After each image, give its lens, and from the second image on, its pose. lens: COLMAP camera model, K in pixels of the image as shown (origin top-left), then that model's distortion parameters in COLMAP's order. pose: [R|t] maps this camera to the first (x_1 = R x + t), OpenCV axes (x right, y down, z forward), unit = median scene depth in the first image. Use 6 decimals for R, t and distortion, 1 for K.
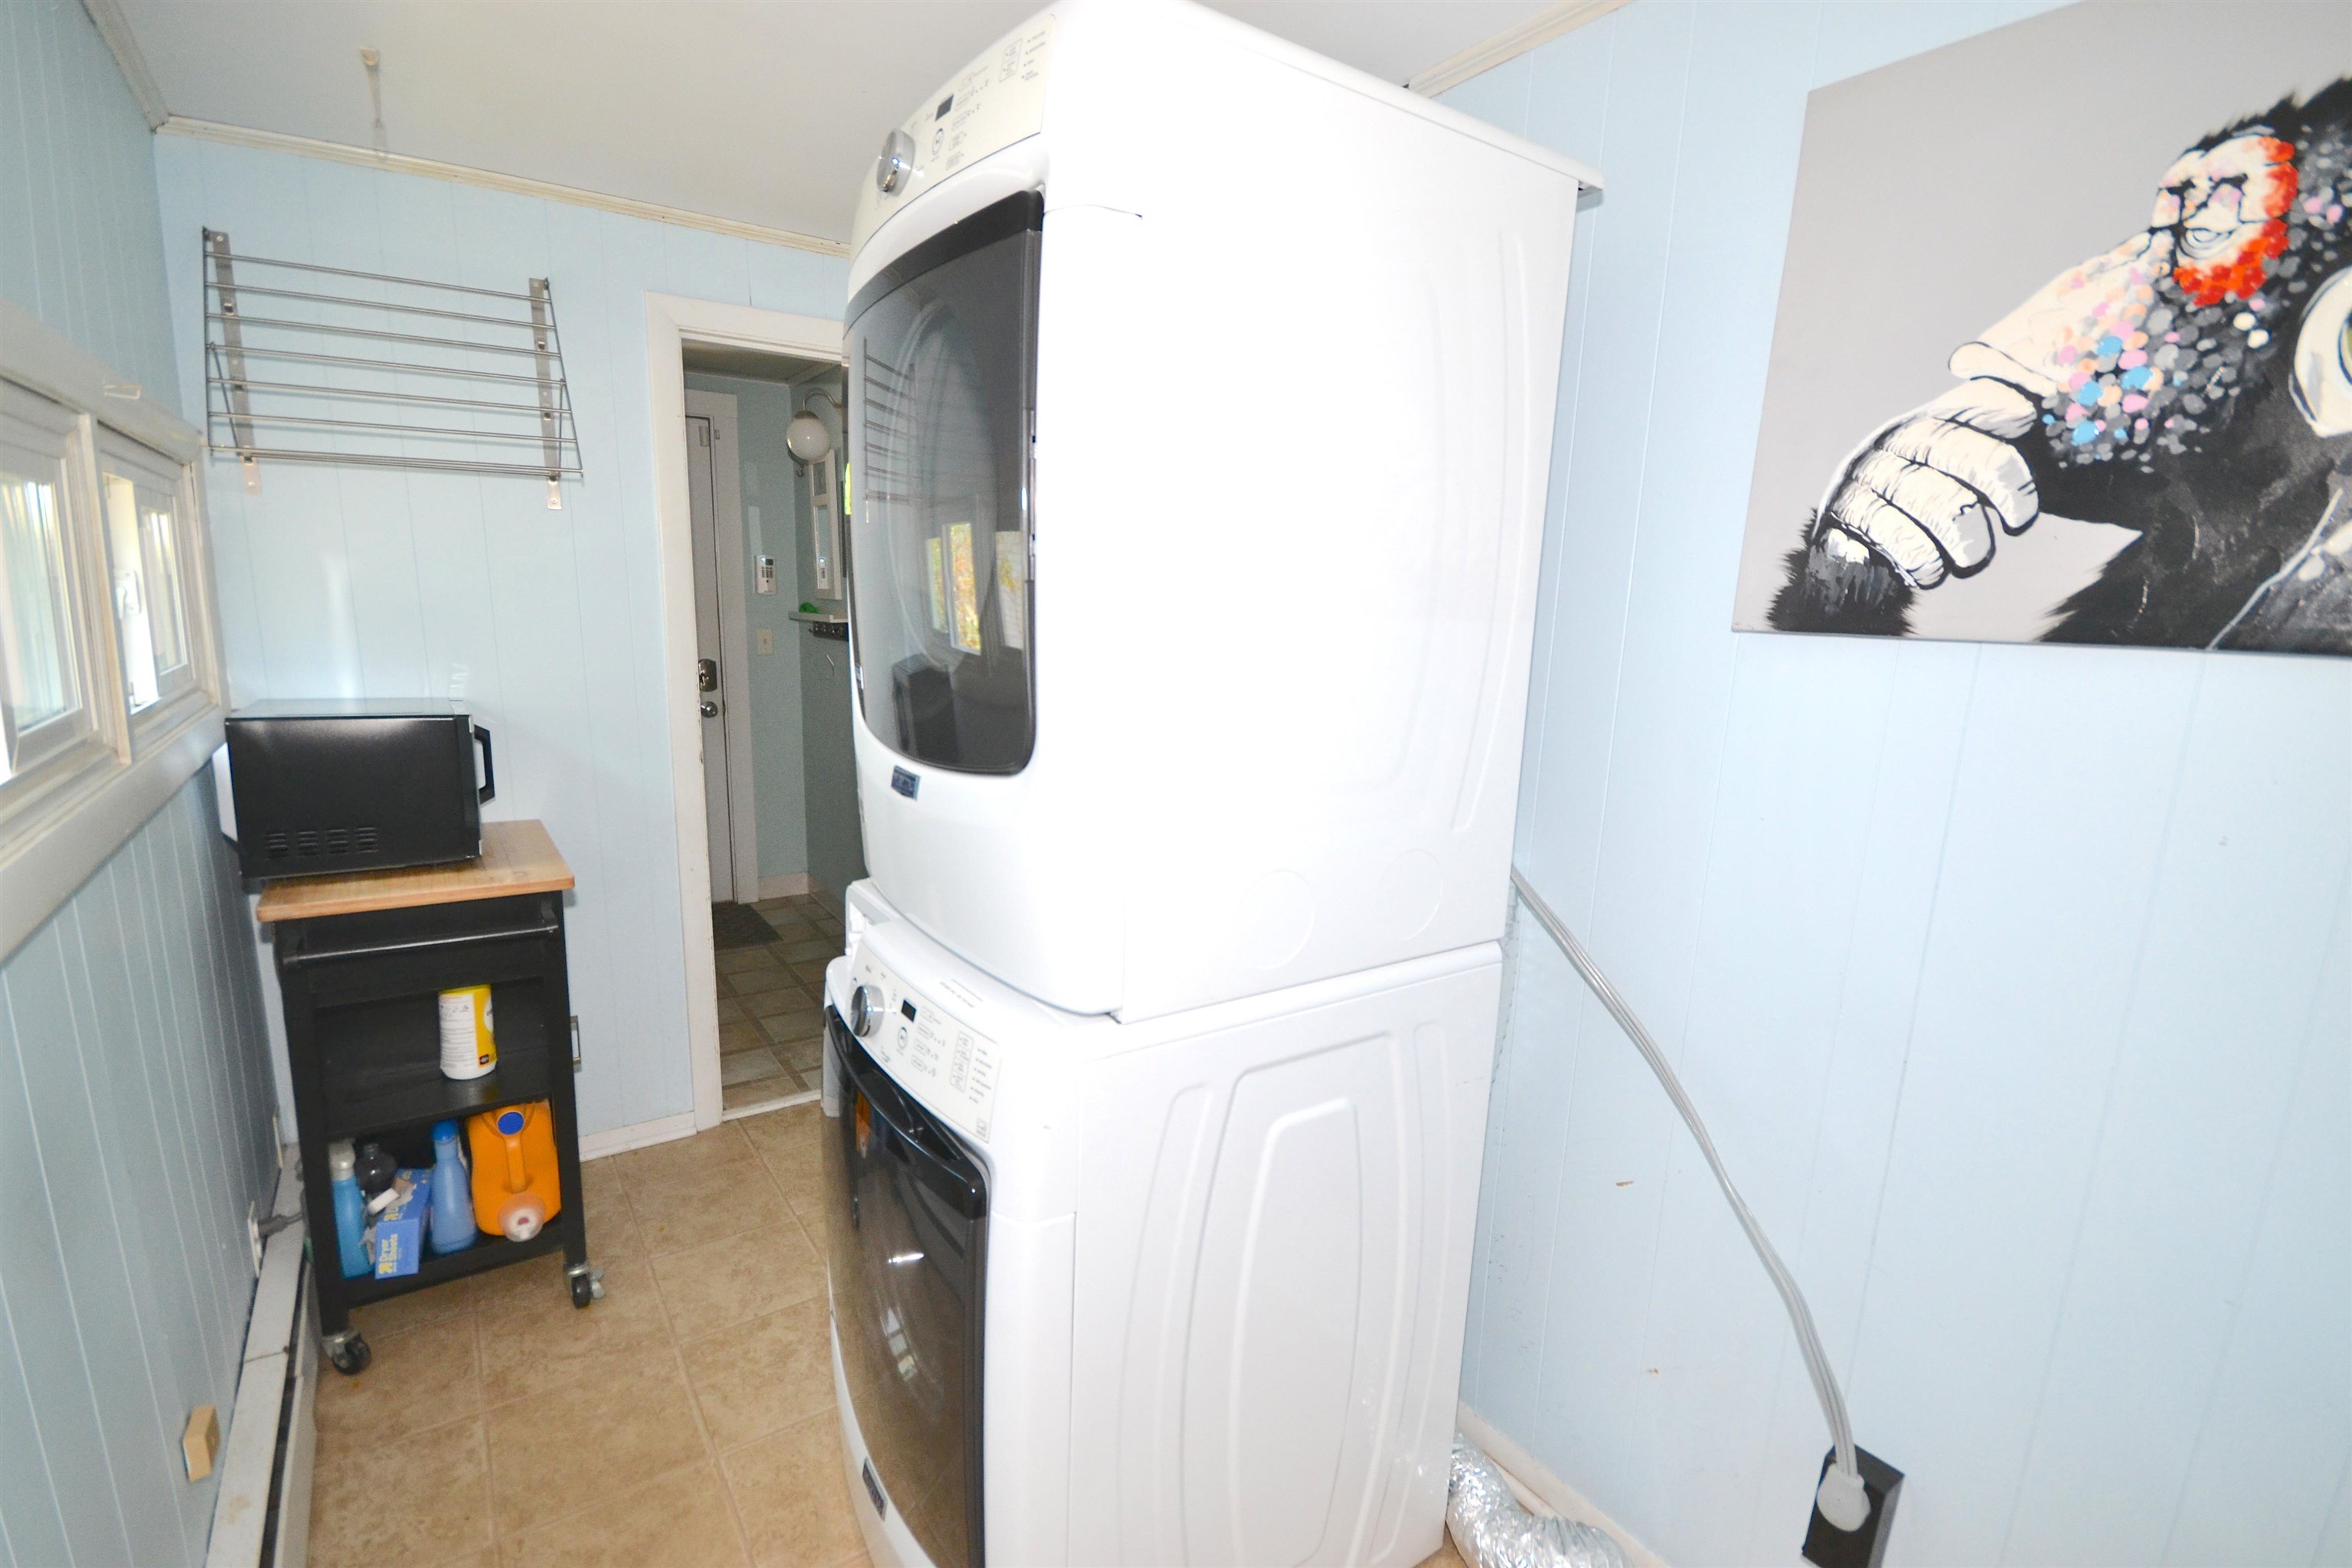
lens RADIAL K [[1044.9, 0, 1179.3], [0, 1044.9, 783.2], [0, 0, 1]] dist [-0.006704, -0.002024]
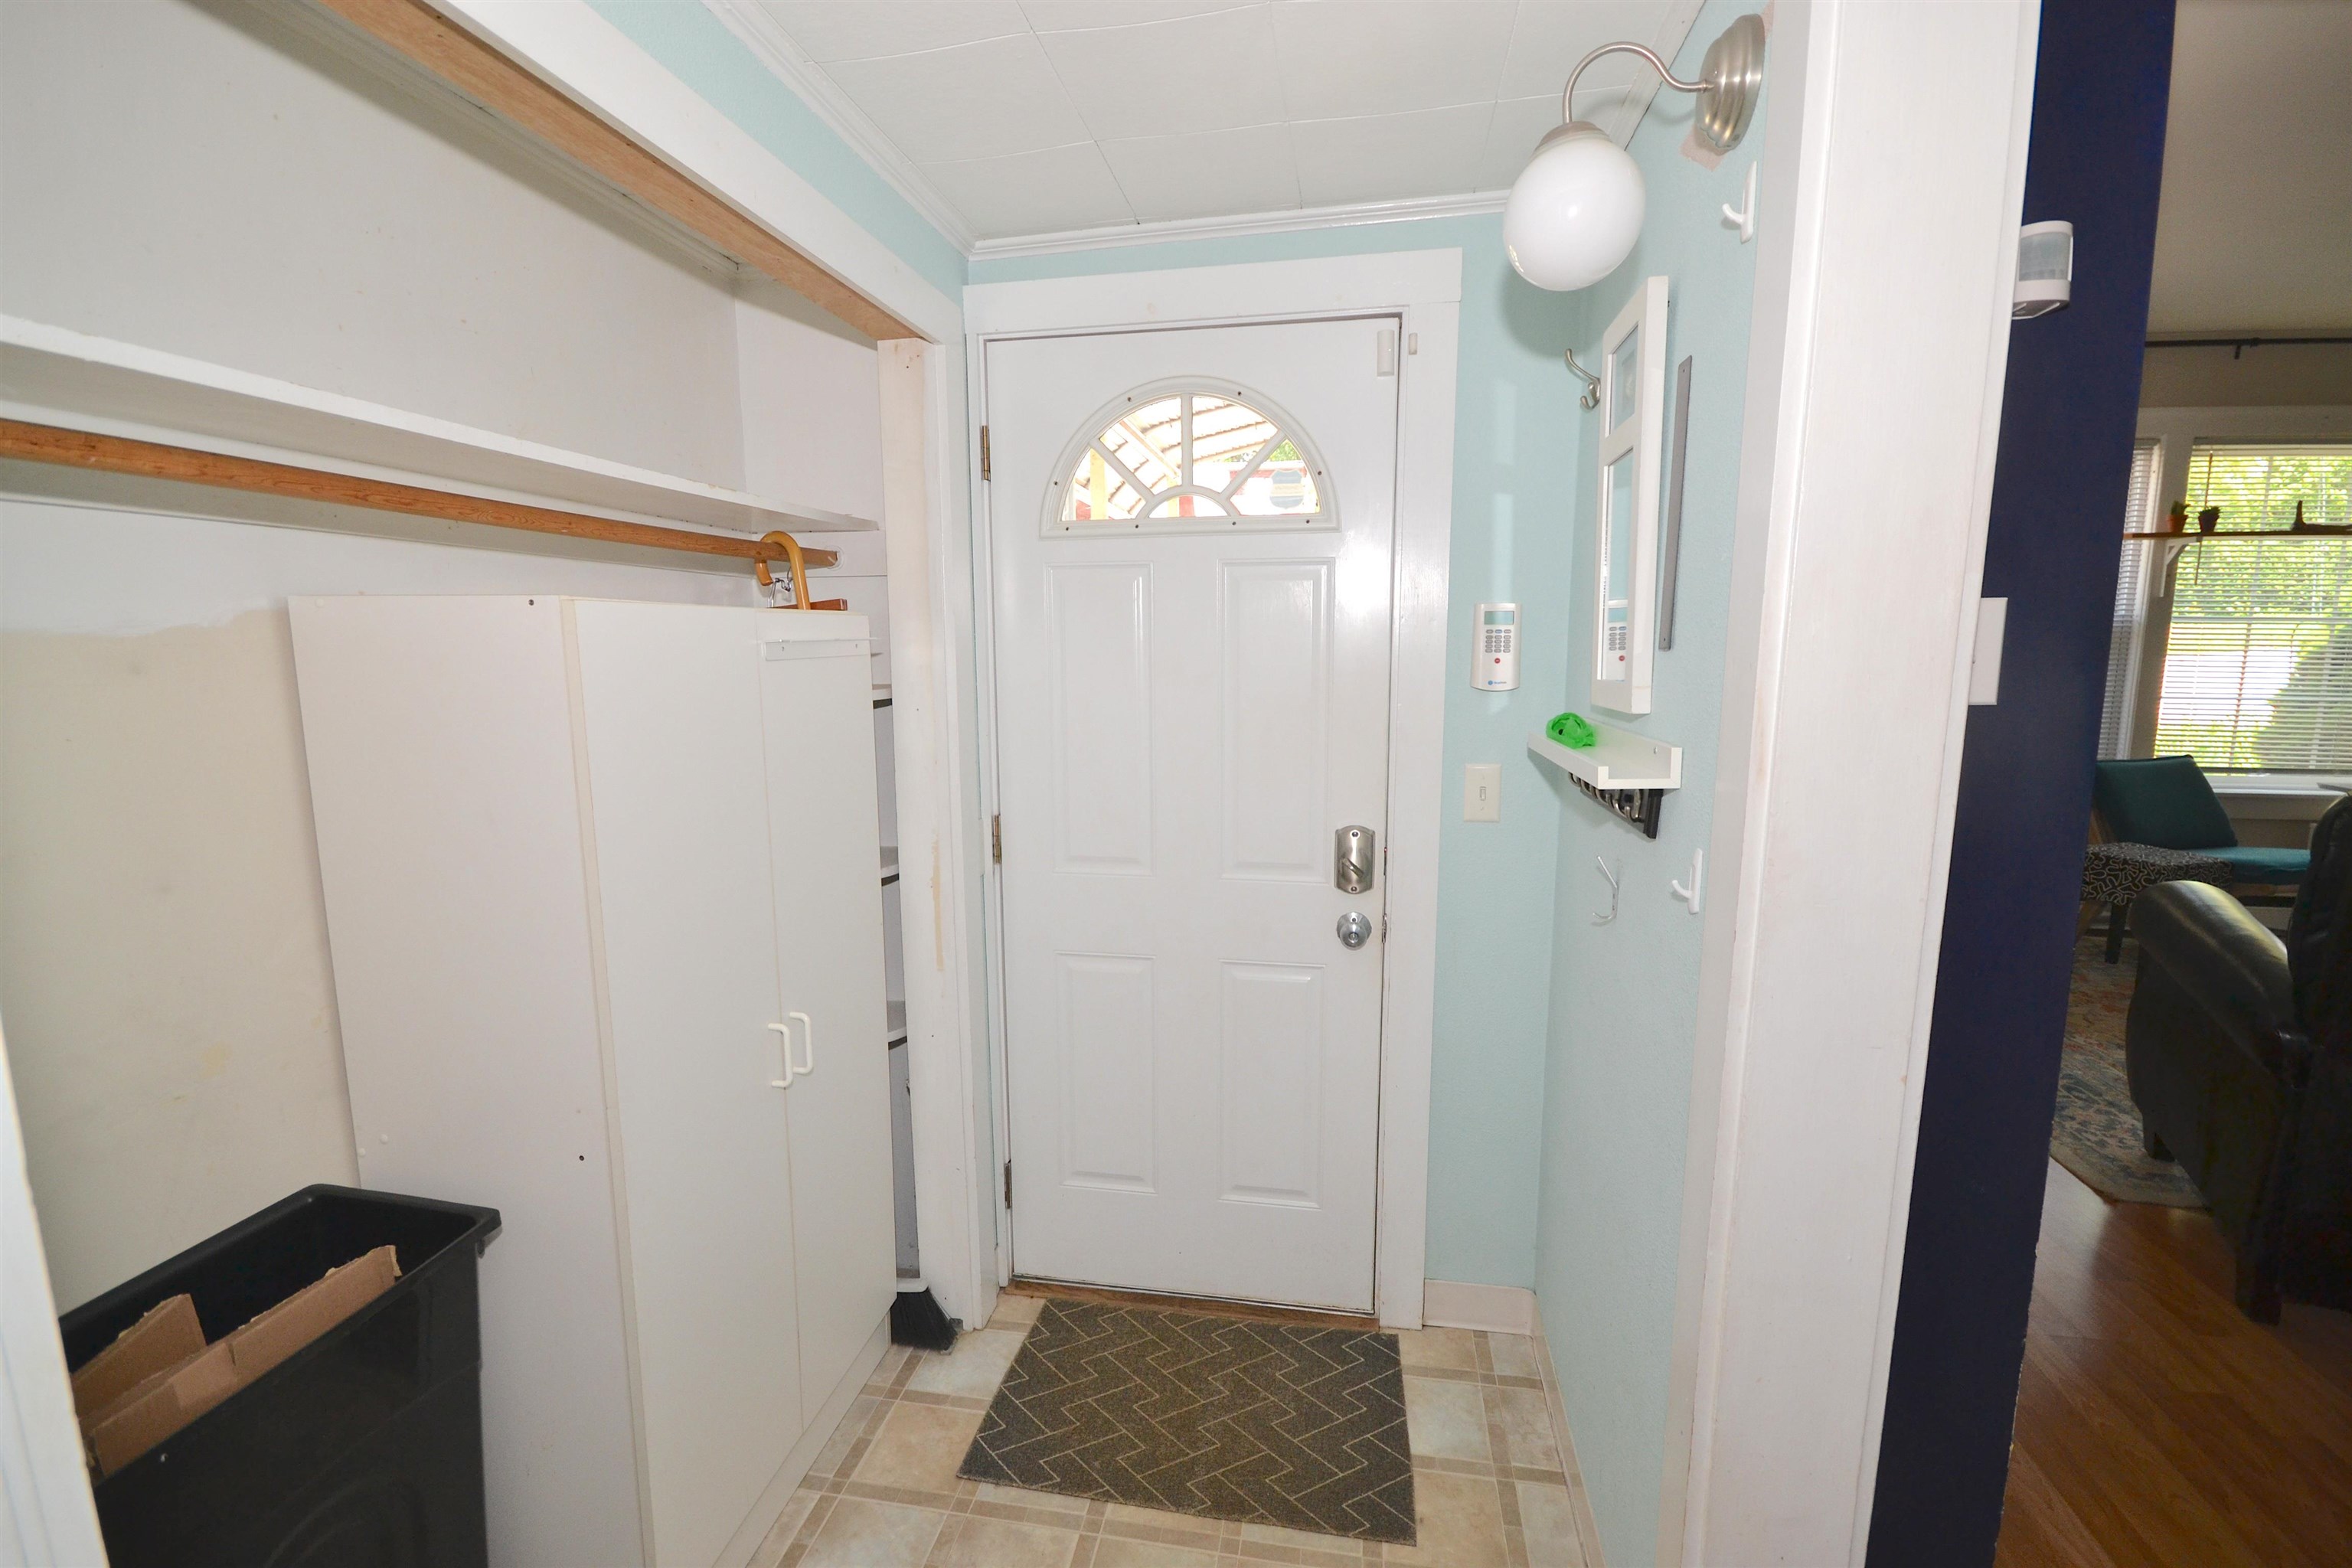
lens RADIAL K [[1044.9, 0, 1176.5], [0, 1044.9, 779.3], [0, 0, 1]] dist [-0.006704, -0.002024]
pose [[0.686202, 0.073307, -0.723708, -0.169209], [-0.118022, 0.992946, -0.011327, -0.124839], [0.717773, 0.093186, 0.690013, 0.614688]]
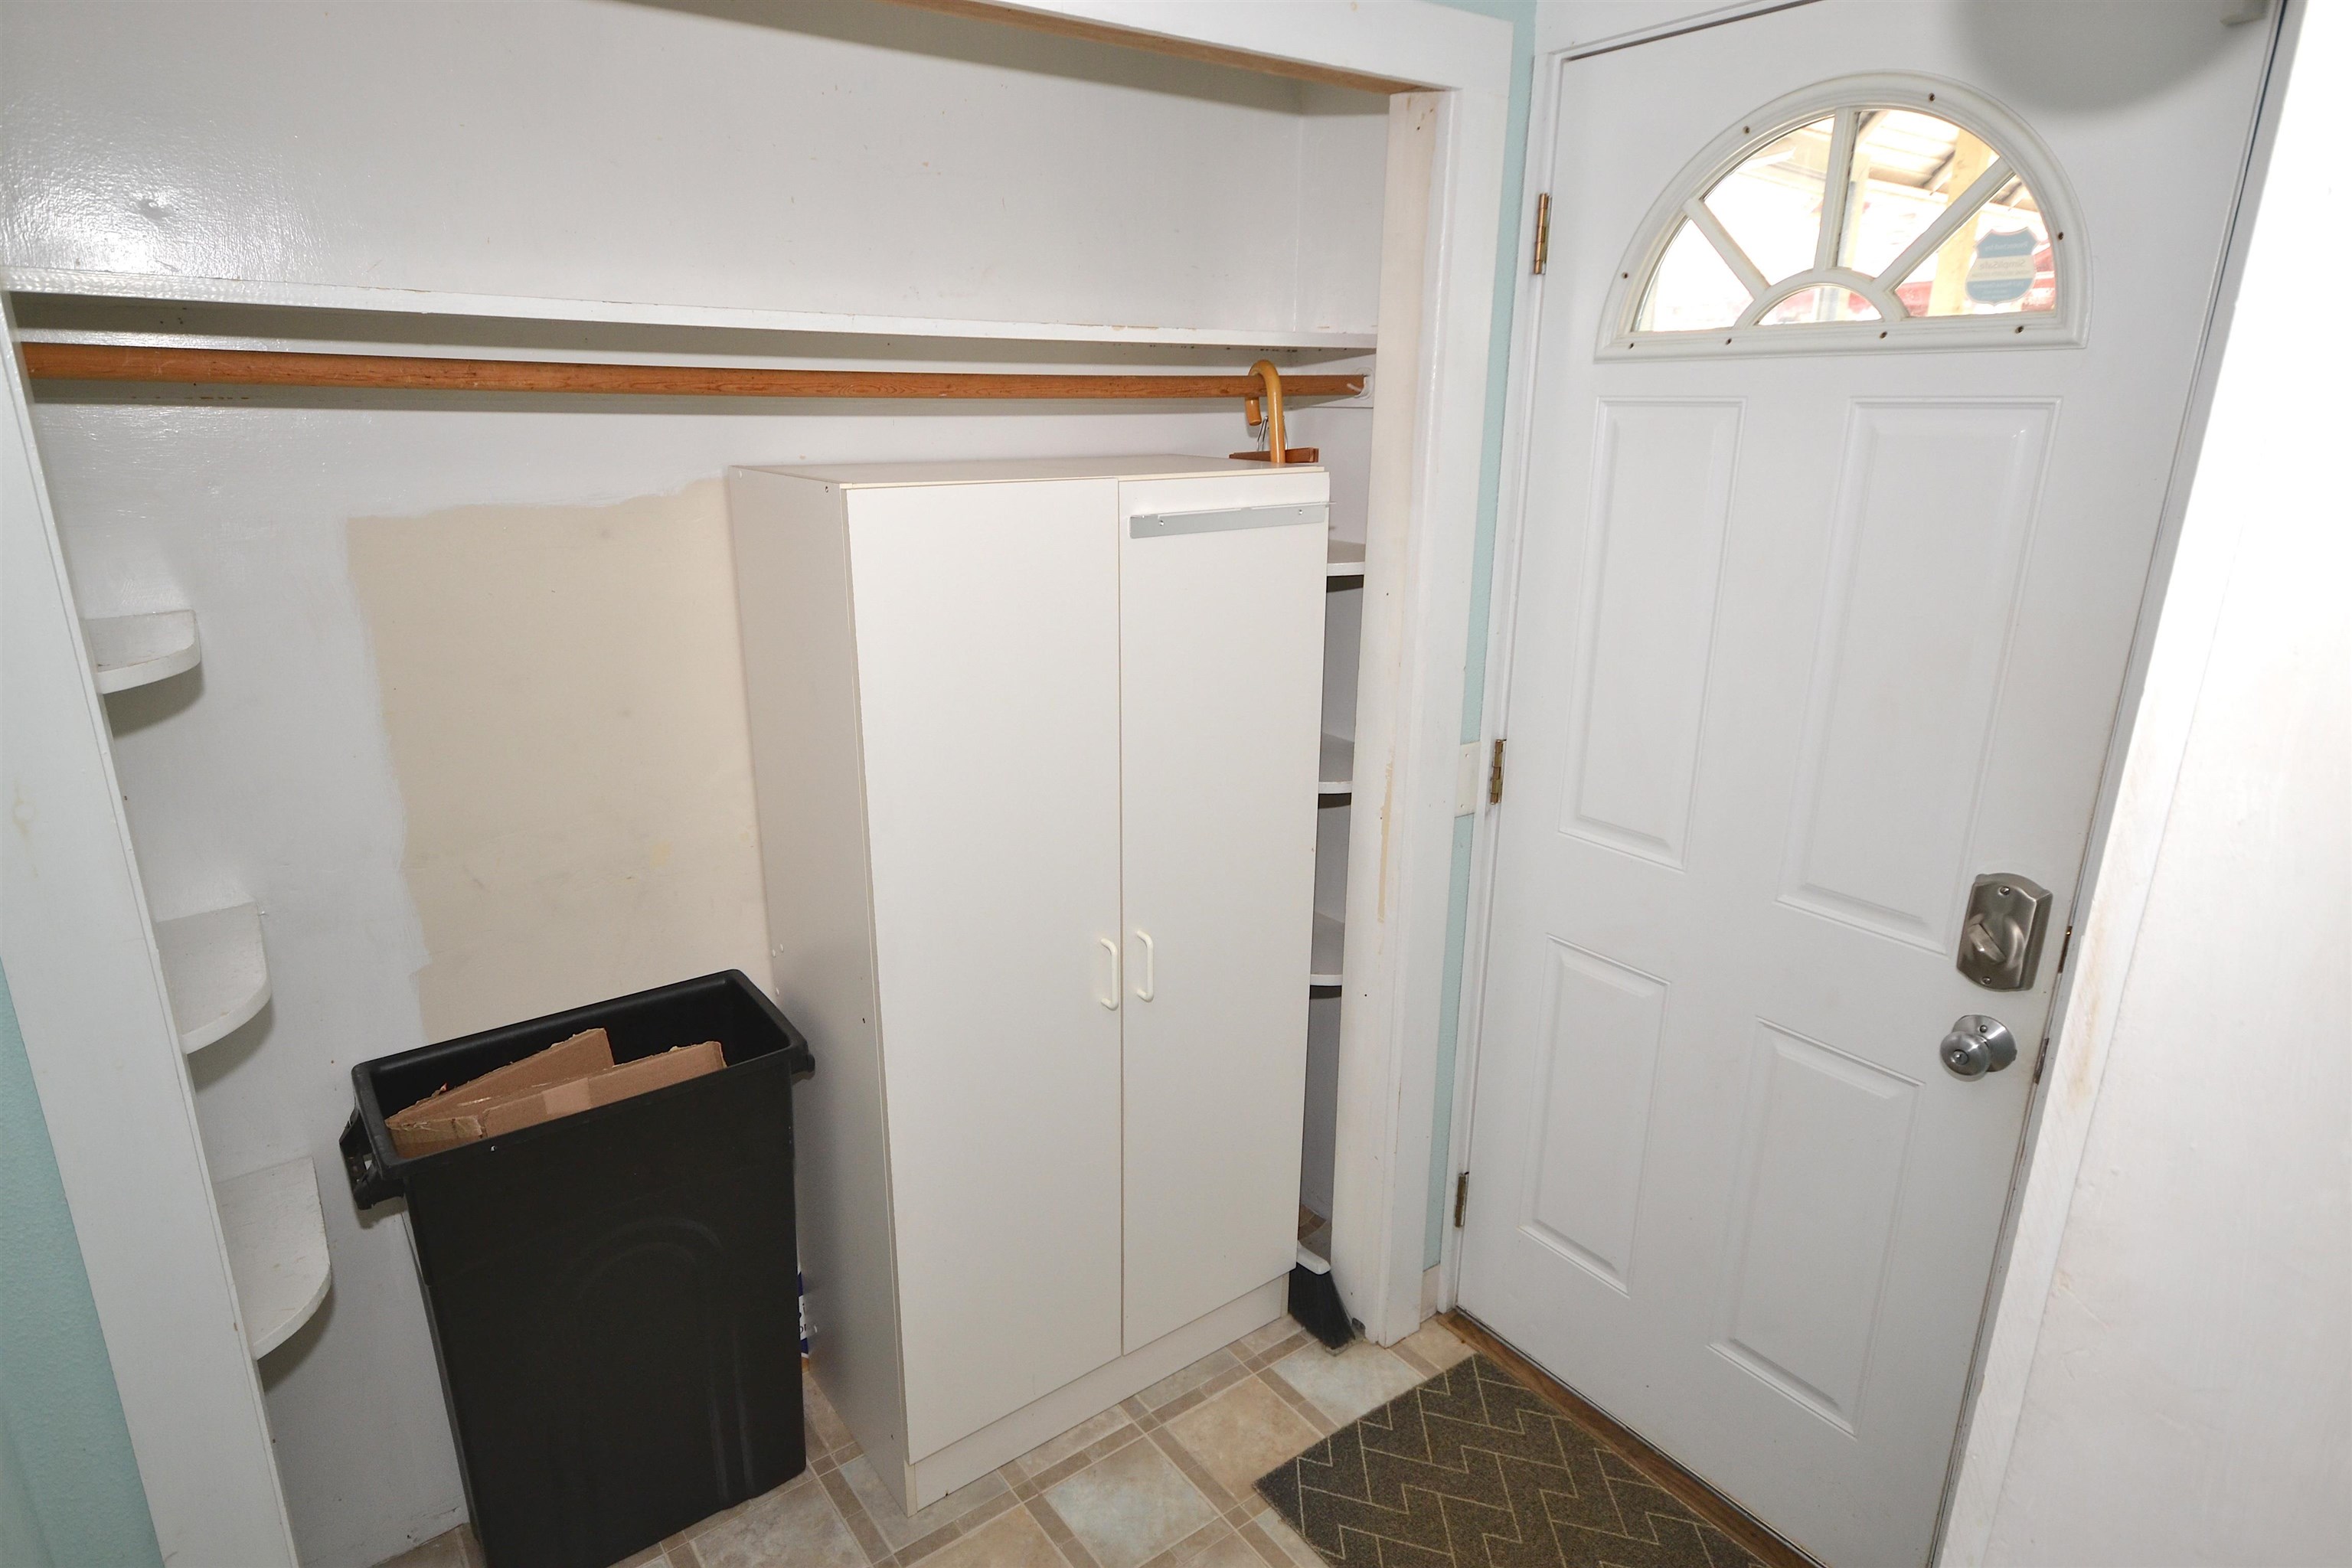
lens RADIAL K [[1316.7, 0, 1170.9], [0, 1316.7, 783.4], [0, 0, 1]] dist [0.015308, 0.001133]
pose [[-0.003085, 0.263111, -0.964761, -0.126813], [-0.193330, 0.946407, 0.258723, -0.190815], [0.981129, 0.187316, 0.047948, 0.770359]]
